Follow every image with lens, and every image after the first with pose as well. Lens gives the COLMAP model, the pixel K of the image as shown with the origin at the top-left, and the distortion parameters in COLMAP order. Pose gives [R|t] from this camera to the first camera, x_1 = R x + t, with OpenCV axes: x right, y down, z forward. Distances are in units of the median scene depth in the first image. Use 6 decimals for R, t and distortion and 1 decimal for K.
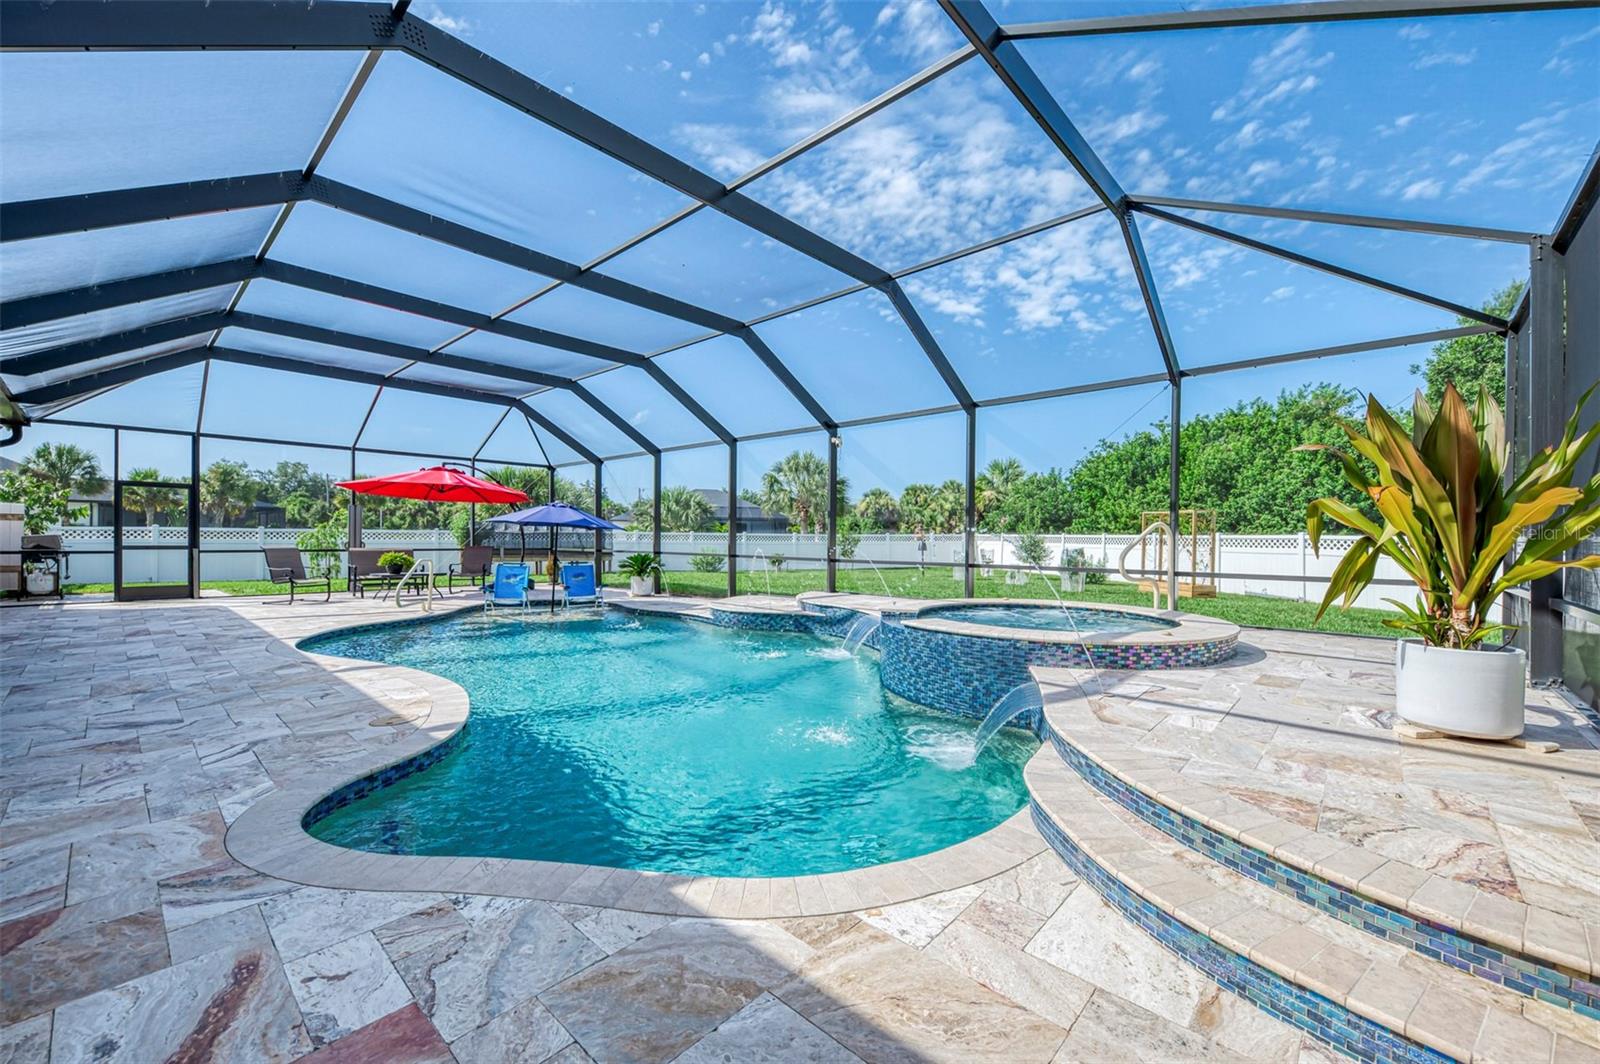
lens RADIAL K [[631.7, 0, 800.6], [0, 631.7, 536.9], [0, 0, 1]] dist [0.010652, -0.004524]
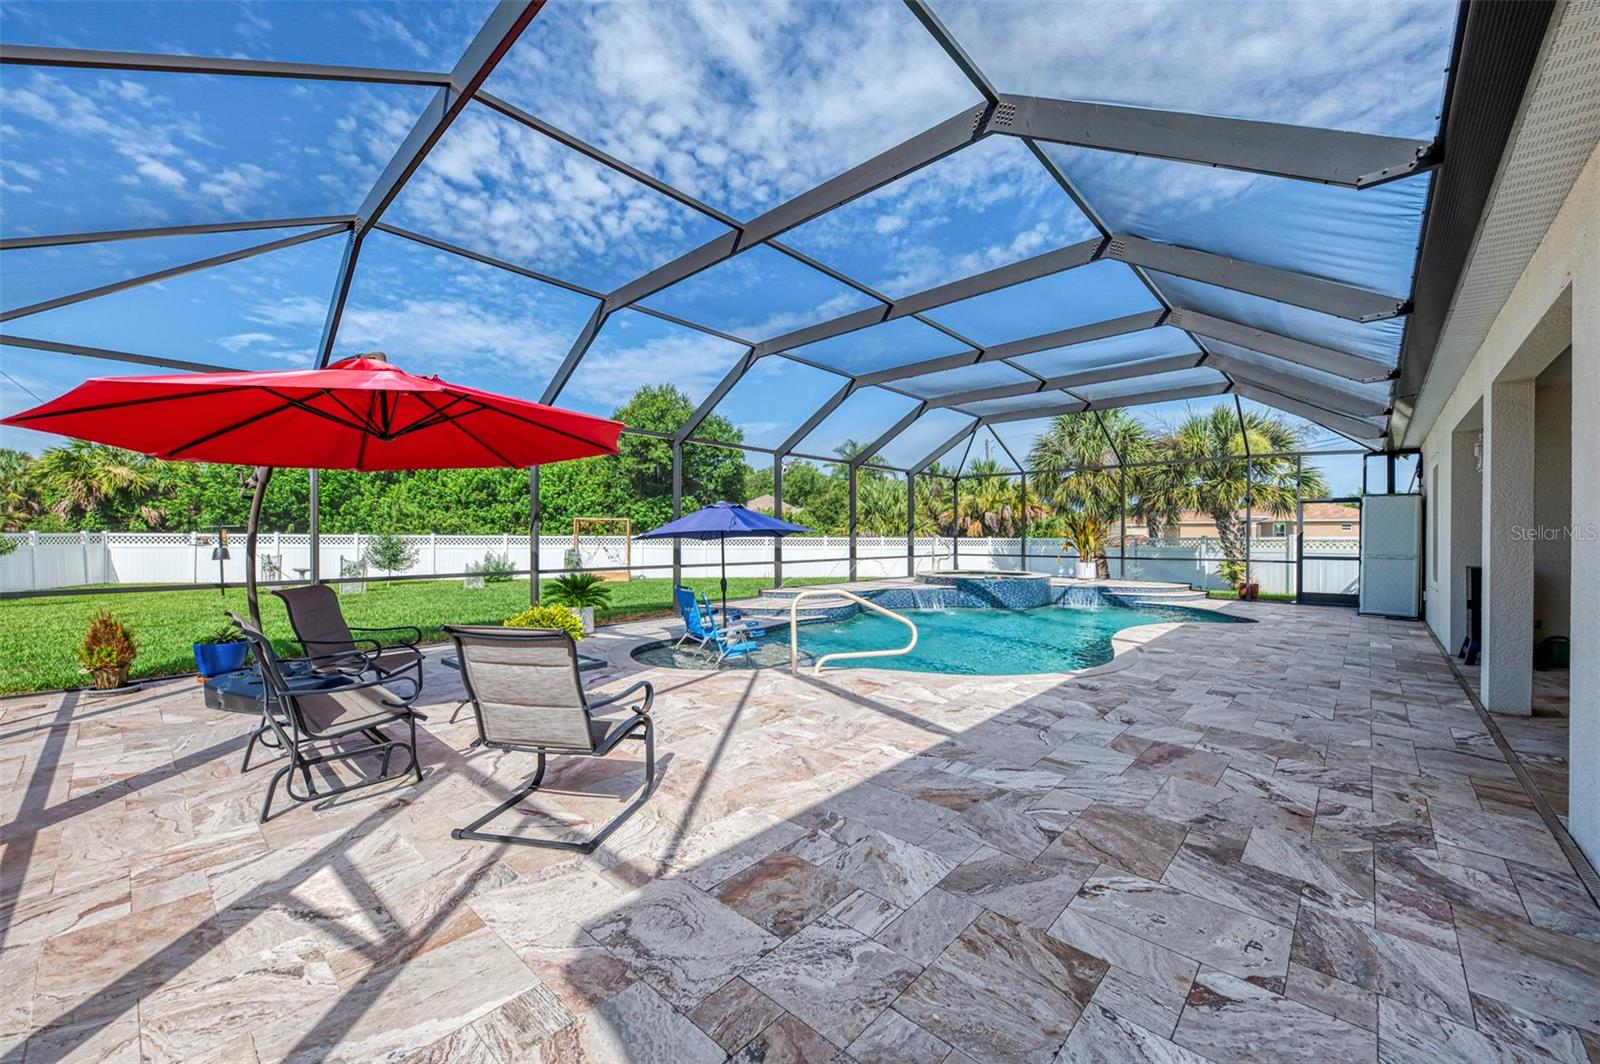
lens RADIAL K [[631.7, 0, 815.6], [0, 631.7, 538.4], [0, 0, 1]] dist [0.010652, -0.004524]
pose [[-0.046493, -0.011120, 0.998857, -0.372627], [-0.002697, 0.999936, 0.011006, -0.007026], [-0.998915, -0.002183, -0.046520, 0.318190]]
